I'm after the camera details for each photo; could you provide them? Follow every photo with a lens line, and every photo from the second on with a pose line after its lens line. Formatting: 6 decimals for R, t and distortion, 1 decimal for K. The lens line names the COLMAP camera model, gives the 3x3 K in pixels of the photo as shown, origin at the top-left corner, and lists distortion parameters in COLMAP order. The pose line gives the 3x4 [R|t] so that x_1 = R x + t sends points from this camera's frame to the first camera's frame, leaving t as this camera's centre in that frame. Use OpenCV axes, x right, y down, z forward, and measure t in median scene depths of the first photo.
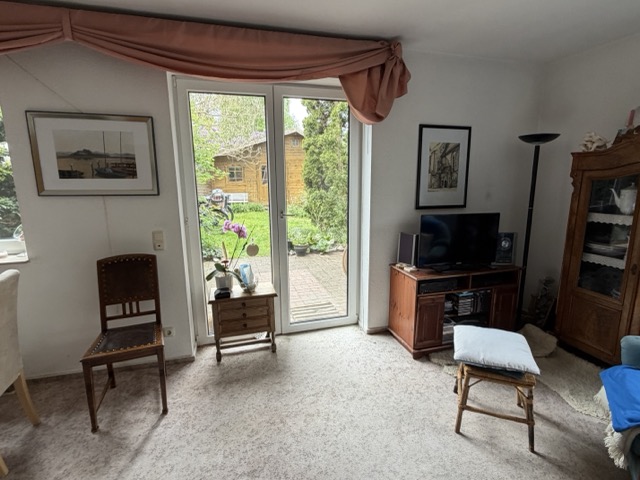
lens RADIAL K [[321.7, 0, 321.2], [0, 321.7, 239.3], [0, 0, 1]] dist [-0.000551, -0.000522]
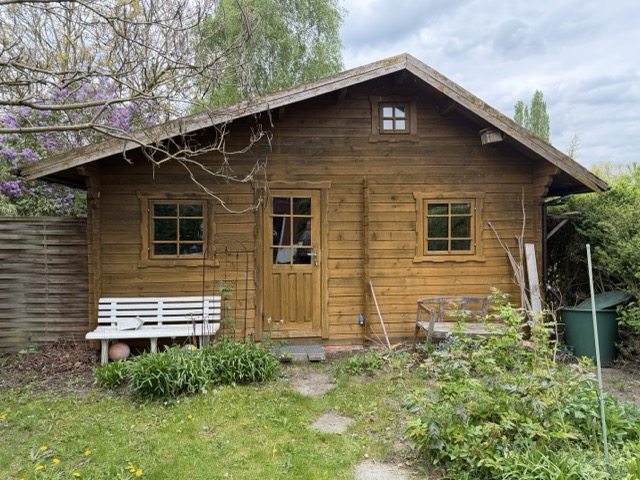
lens RADIAL K [[465.0, 0, 320.0], [0, 465.0, 240.0], [0, 0, 1]] dist [0.077490, -0.117741]
pose [[0.993886, 0.002407, -0.110387, -1.252483], [-0.020932, 0.985740, -0.166969, -1.572672], [0.108411, 0.168259, 0.979763, 7.671474]]
